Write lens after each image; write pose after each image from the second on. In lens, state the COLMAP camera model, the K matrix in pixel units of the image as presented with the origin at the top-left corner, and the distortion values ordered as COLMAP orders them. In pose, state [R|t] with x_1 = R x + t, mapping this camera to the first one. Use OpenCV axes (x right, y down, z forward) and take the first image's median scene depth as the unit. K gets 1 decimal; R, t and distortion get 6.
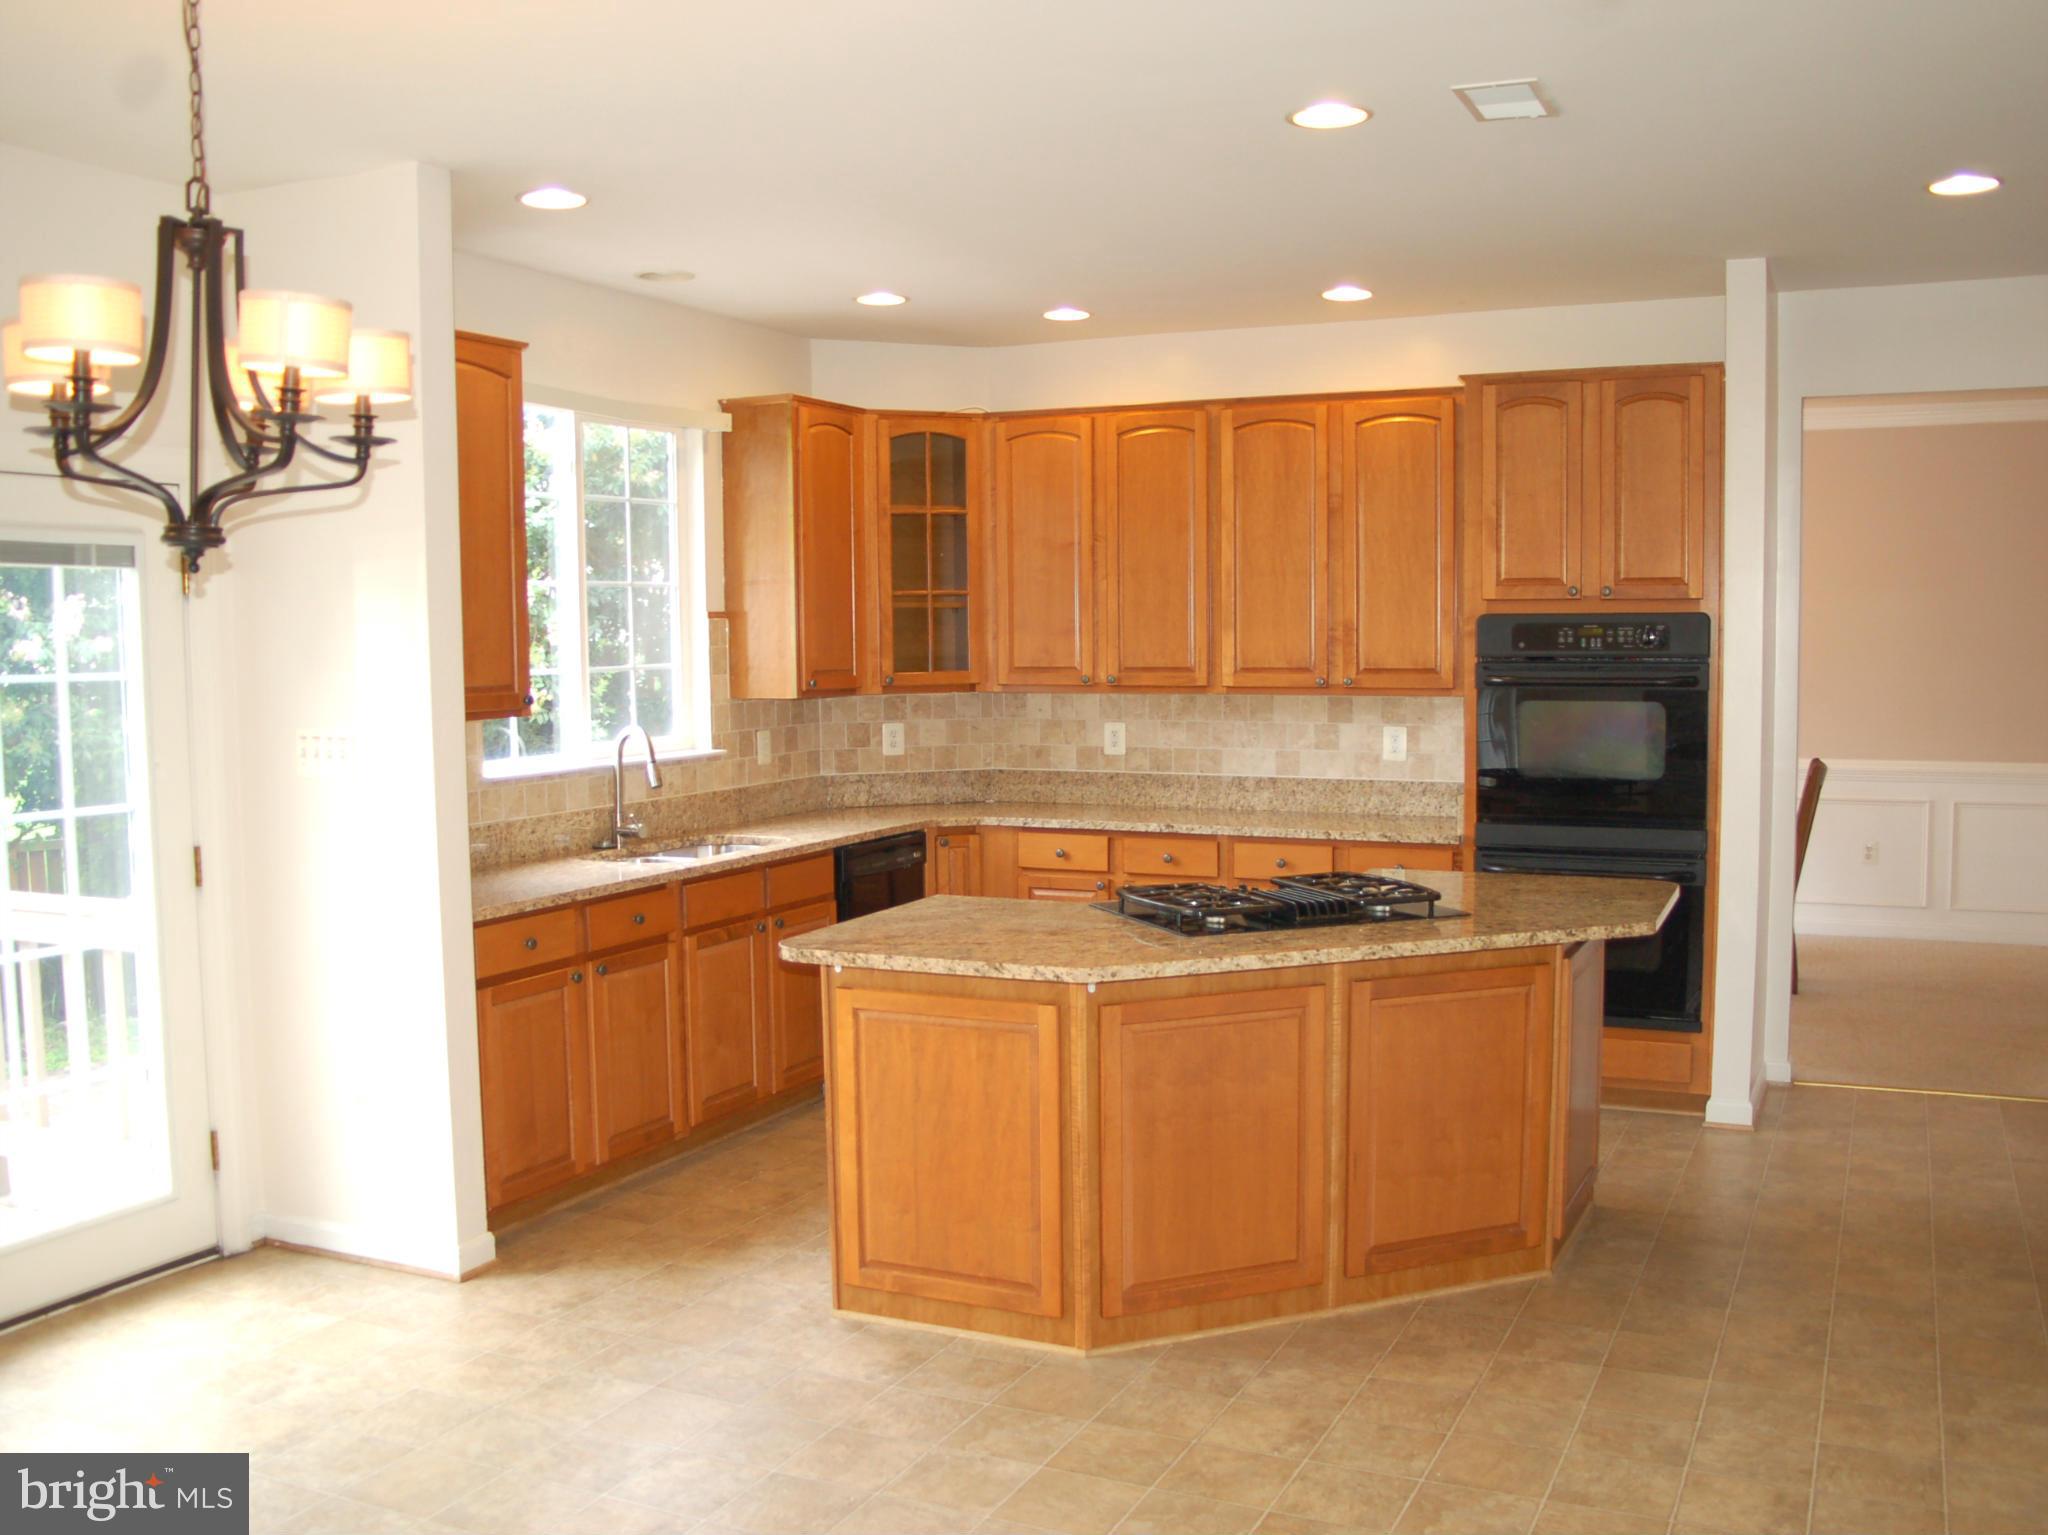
lens RADIAL K [[1873.1, 0, 1116.7], [0, 1873.1, 774.9], [0, 0, 1]] dist [-0.147194, 0.087727]
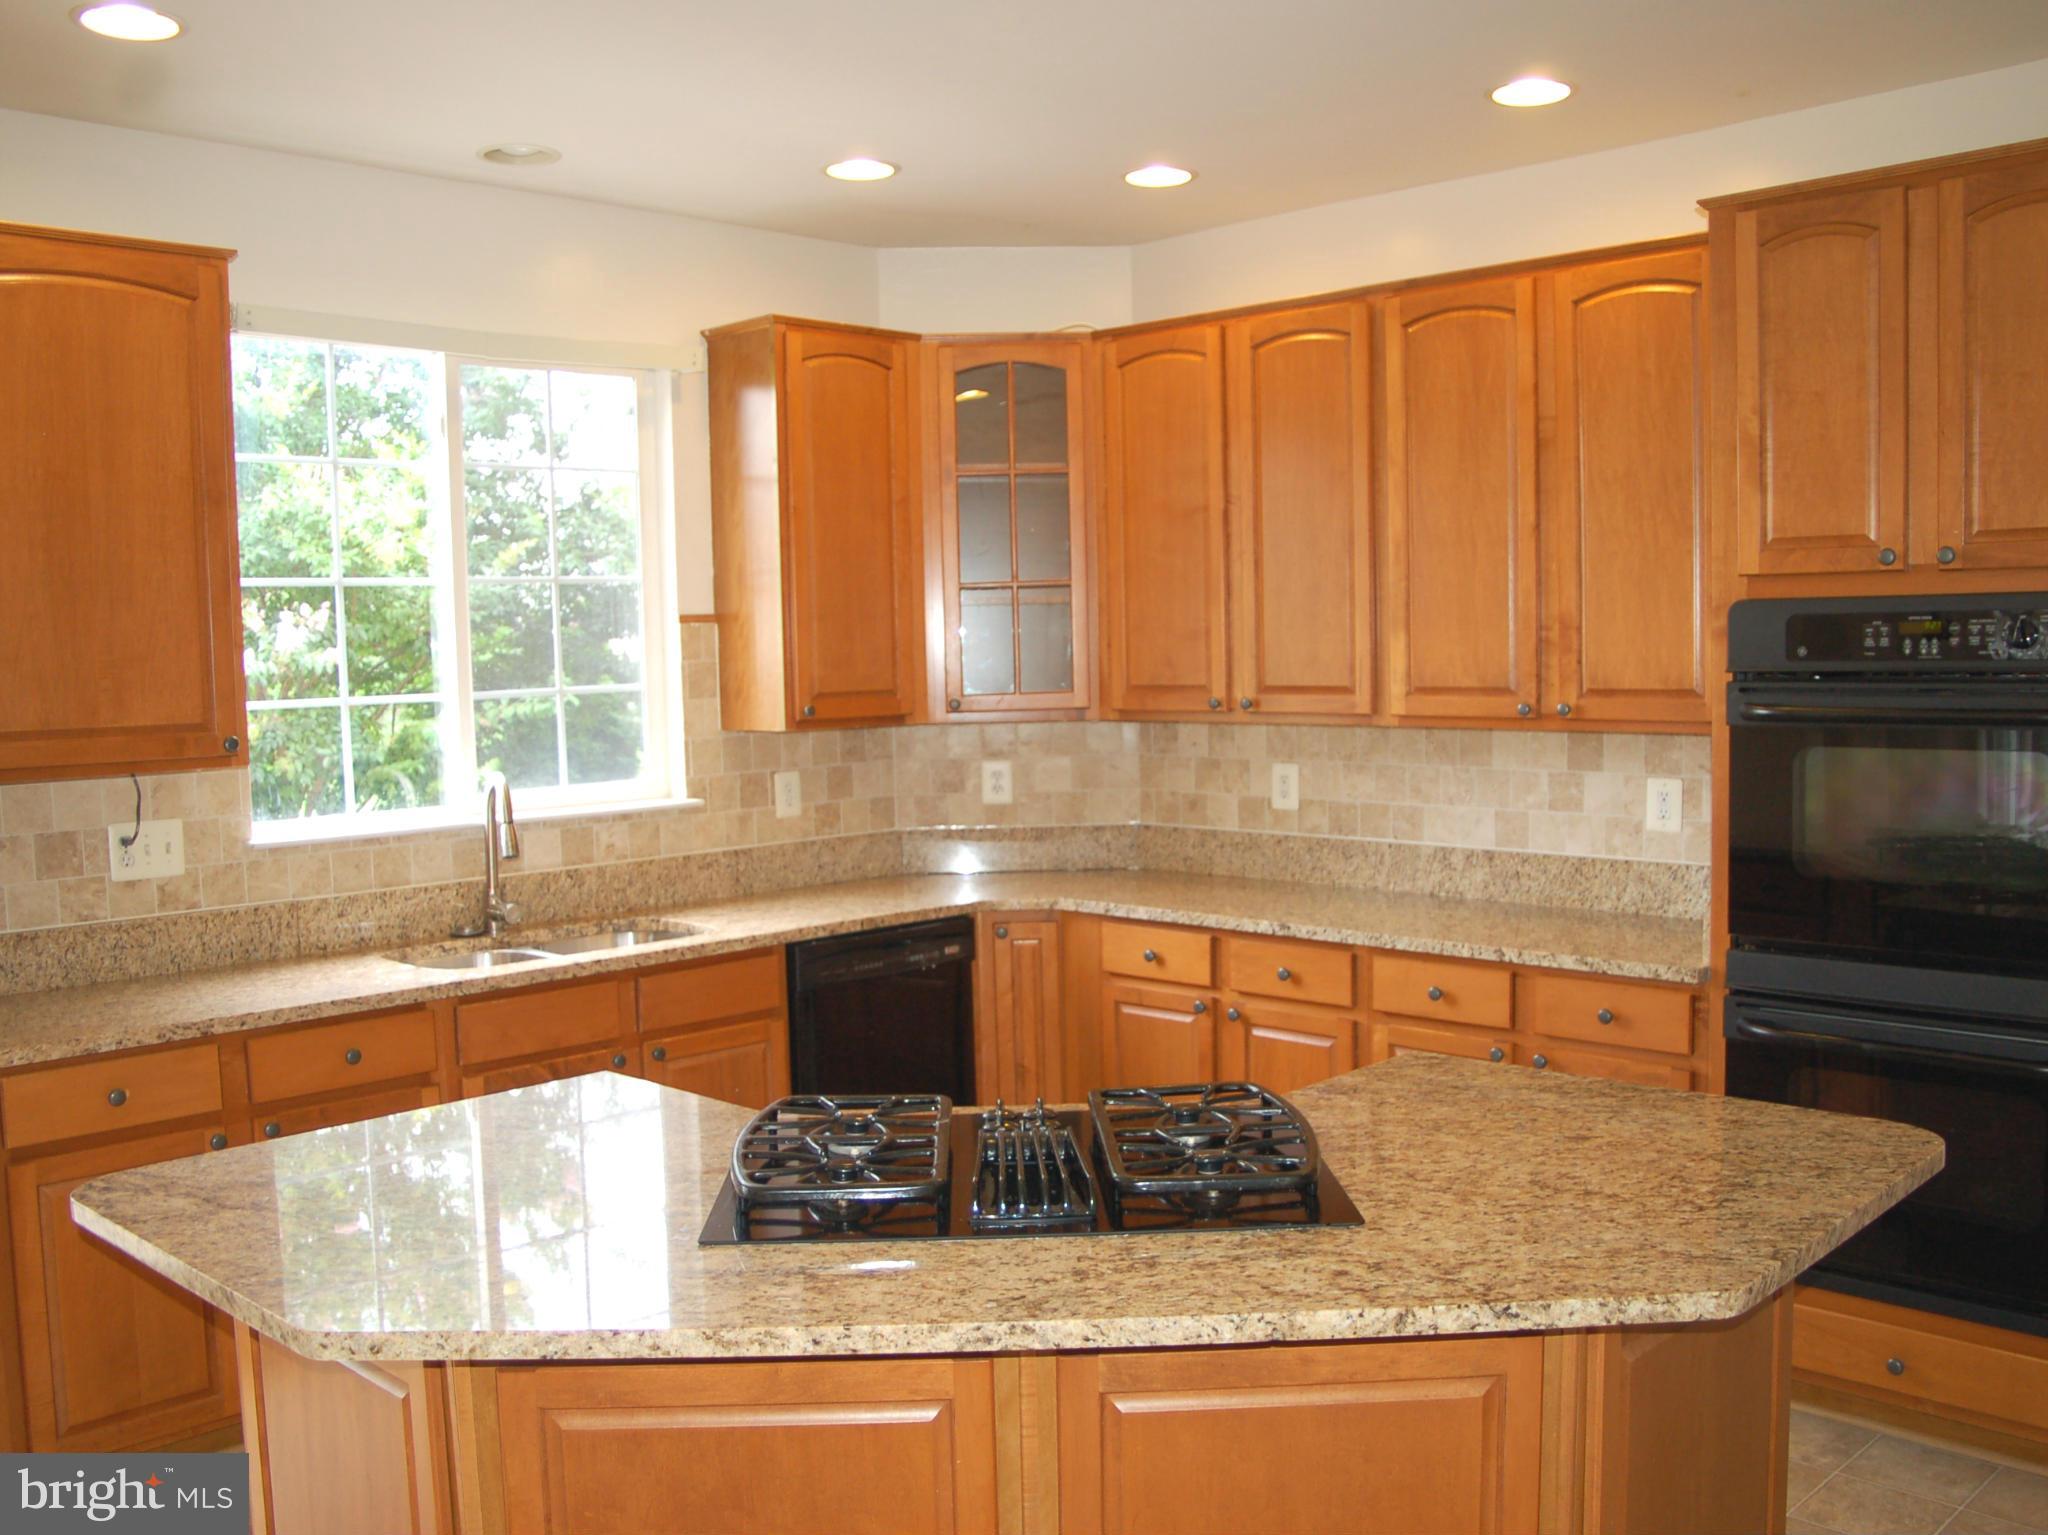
lens RADIAL K [[1873.1, 0, 1076.1], [0, 1873.1, 796.5], [0, 0, 1]] dist [-0.147194, 0.087727]
pose [[0.936910, 0.017289, -0.349142, 0.186131], [-0.013423, 0.999819, 0.013490, -0.026201], [0.349312, -0.007953, 0.936973, 0.343635]]
